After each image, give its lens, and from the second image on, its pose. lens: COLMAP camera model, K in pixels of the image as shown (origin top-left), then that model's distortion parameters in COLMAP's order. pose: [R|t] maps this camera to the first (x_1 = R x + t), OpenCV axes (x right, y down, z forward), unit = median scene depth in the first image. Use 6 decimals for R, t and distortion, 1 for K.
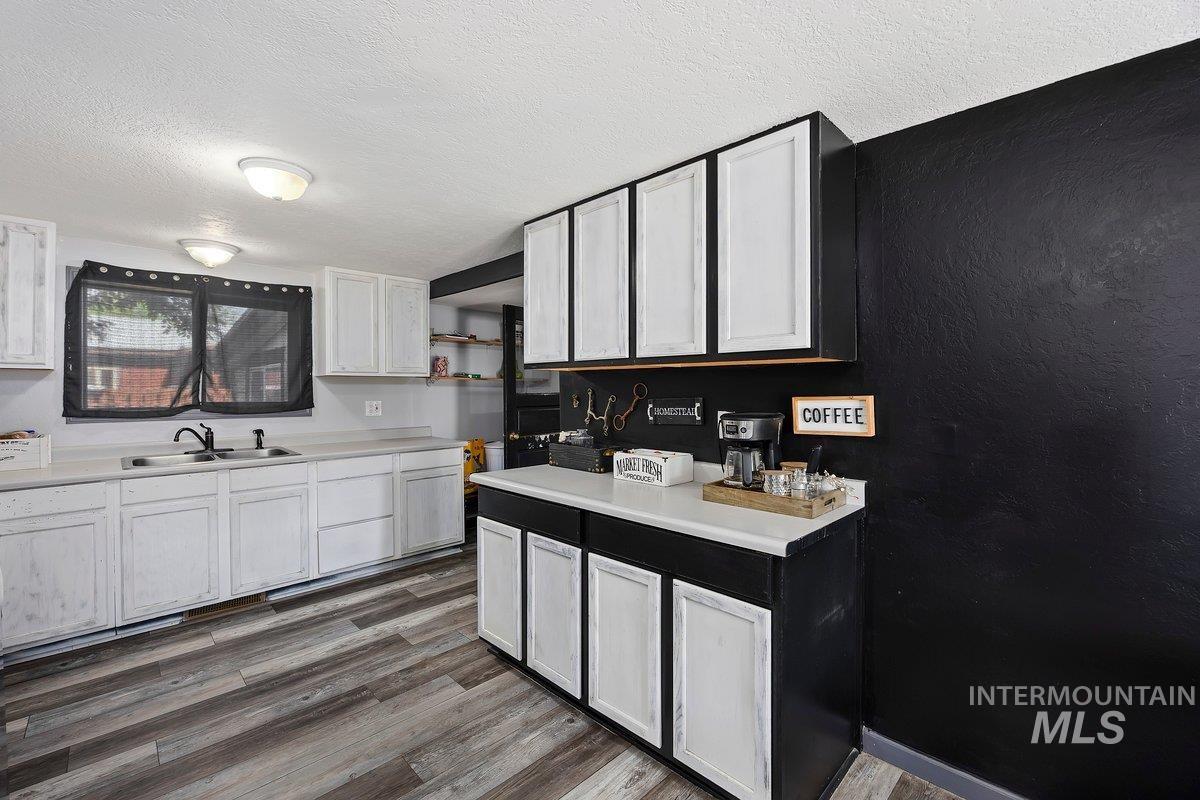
lens RADIAL K [[514.2, 0, 587.6], [0, 514.2, 393.0], [0, 0, 1]] dist [-0.005927, -0.000911]
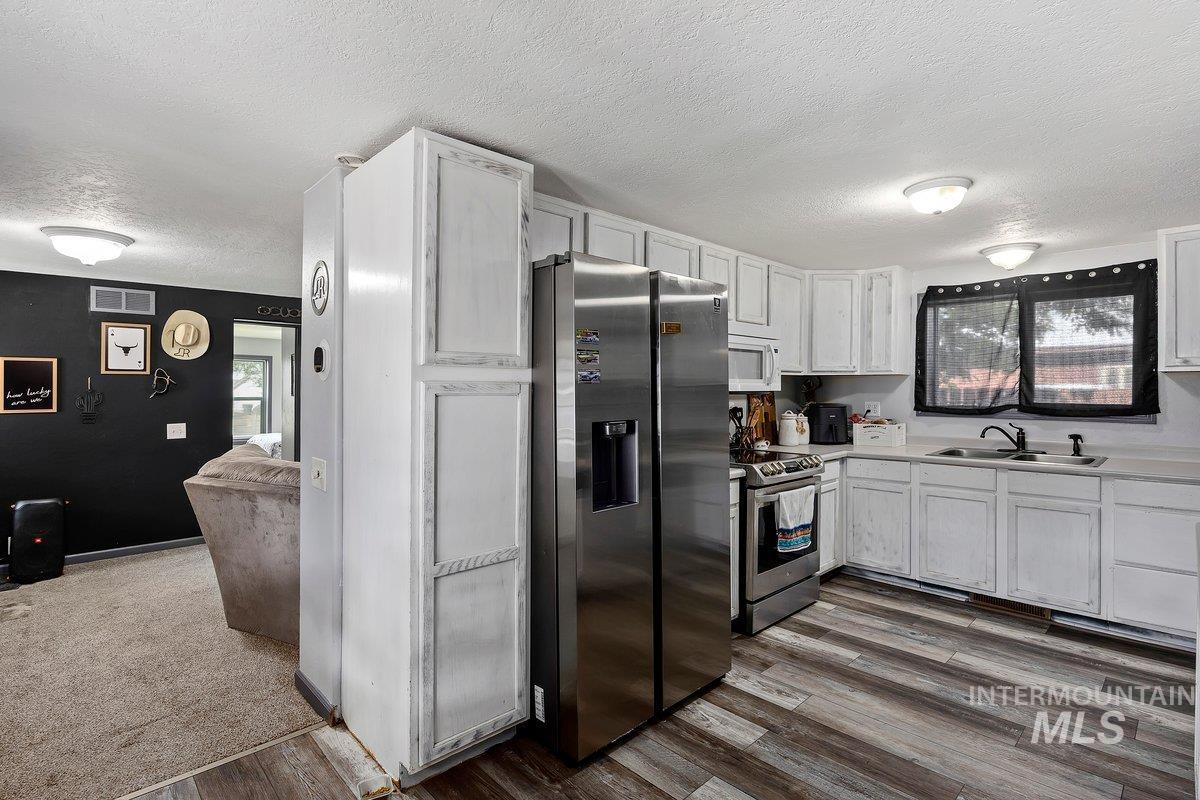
lens RADIAL K [[567.5, 0, 612.0], [0, 567.5, 392.2], [0, 0, 1]] dist [-0.008892, -0.000455]
pose [[0.011789, 0.007411, -0.999903, 0.546664], [-0.007523, 0.999945, 0.007323, -0.006569], [0.999902, 0.007436, 0.011844, 0.289671]]
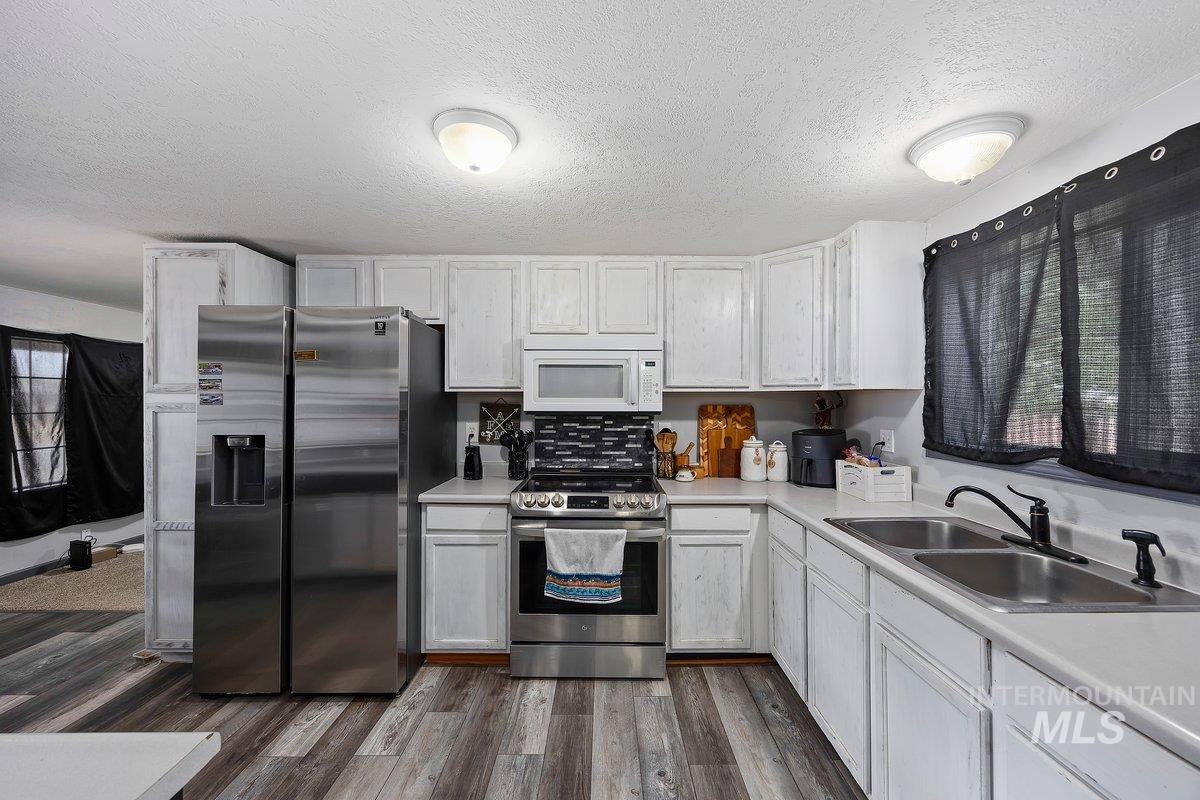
lens RADIAL K [[476.2, 0, 611.4], [0, 476.2, 398.8], [0, 0, 1]] dist [-0.000591, 0.000005]
pose [[-0.678043, -0.002348, -0.735018, -0.204484], [-0.008736, 0.999950, 0.004864, -0.038994], [0.734970, 0.009719, -0.678030, 1.552328]]
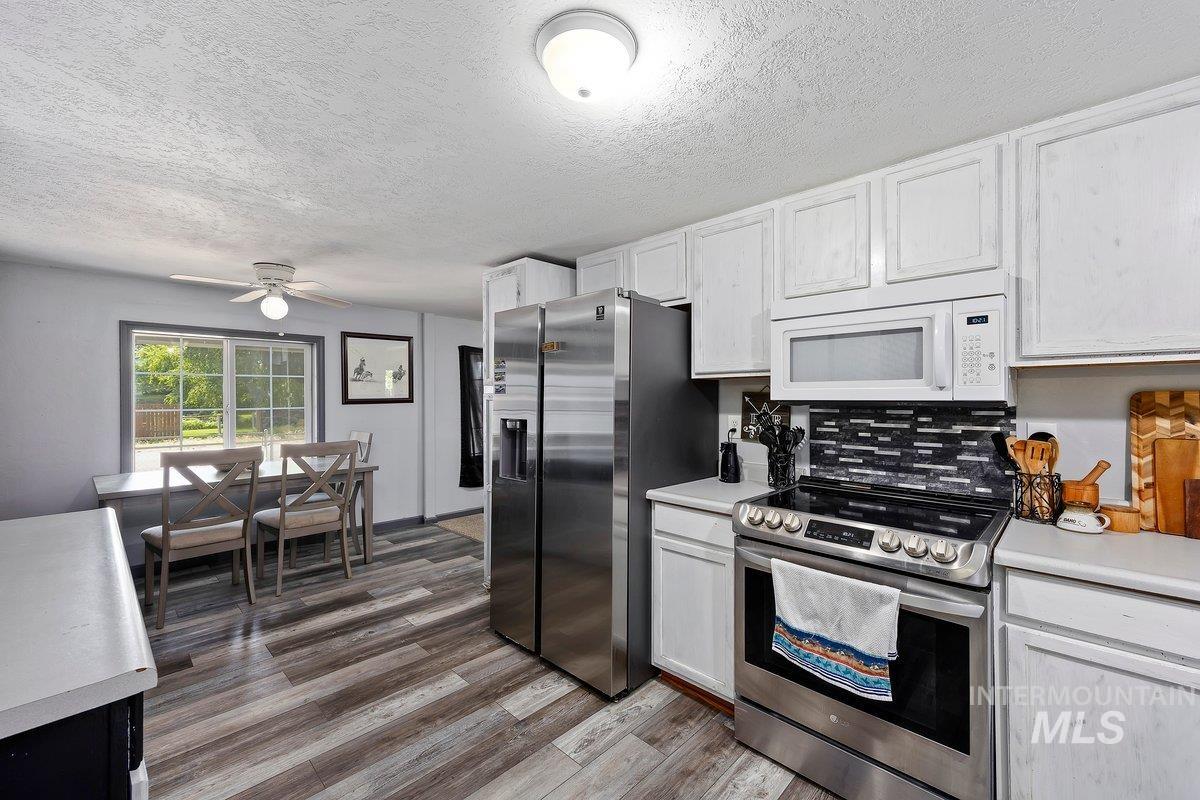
lens RADIAL K [[492.2, 0, 598.6], [0, 492.2, 396.0], [0, 0, 1]] dist [0.002444, 0.000499]
pose [[-0.999226, 0.001167, -0.039319, -0.568806], [0.001023, 0.999993, 0.003669, -0.011703], [0.039323, 0.003626, -0.999220, 1.518970]]
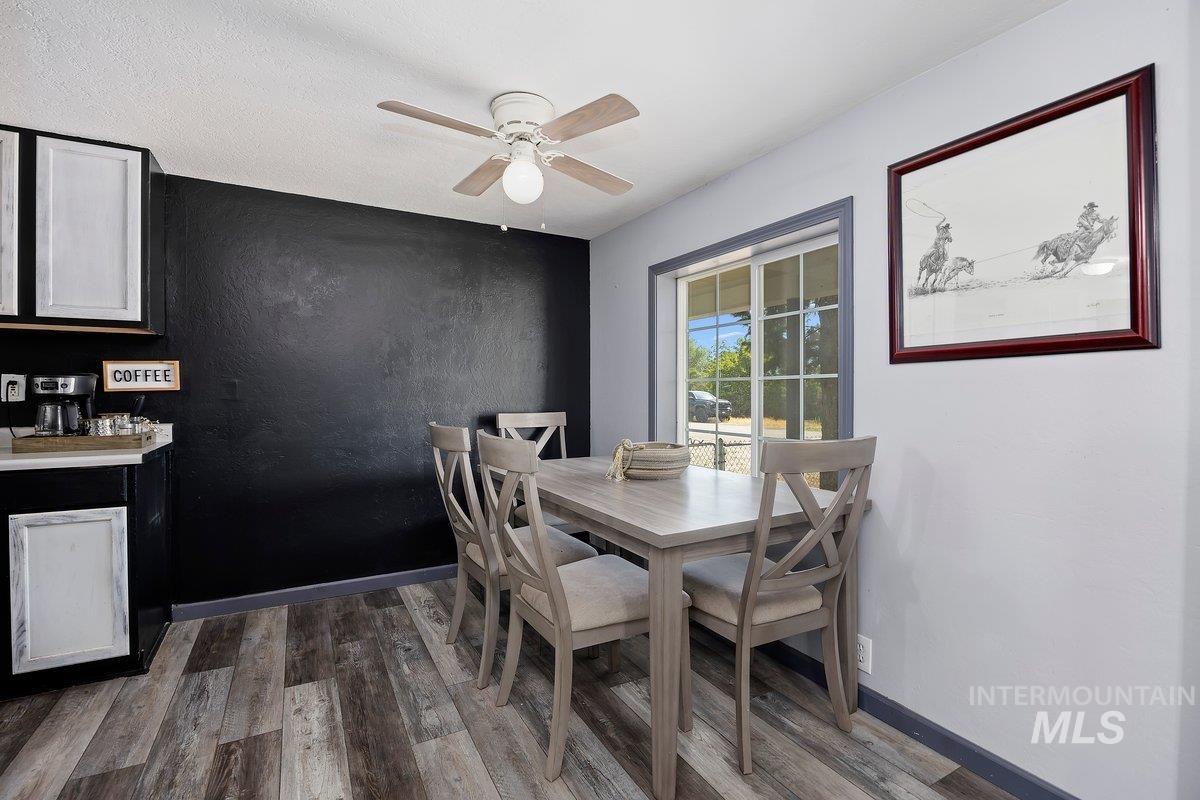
lens RADIAL K [[550.5, 0, 621.2], [0, 550.5, 394.8], [0, 0, 1]] dist [-0.018311, -0.001239]
pose [[0.236172, -0.005156, 0.971698, -0.494089], [0.001198, 0.999987, 0.005015, 0.075685], [-0.971711, -0.000020, 0.236175, -0.427823]]
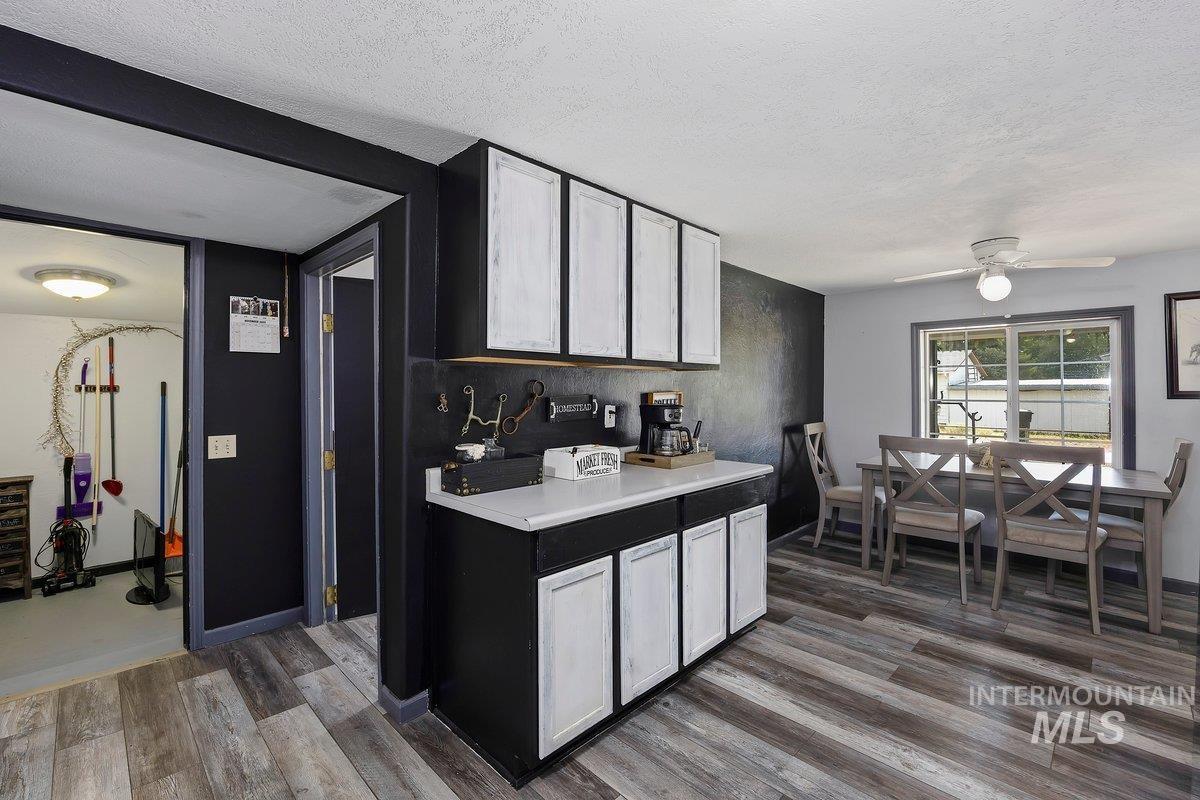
lens RADIAL K [[514.2, 0, 618.6], [0, 514.2, 388.4], [0, 0, 1]] dist [-0.005927, -0.000911]
pose [[-0.043305, 0.001171, 0.999061, -1.000998], [0.003409, 0.999994, -0.001024, -0.003940], [-0.999056, 0.003361, -0.043309, 1.062616]]
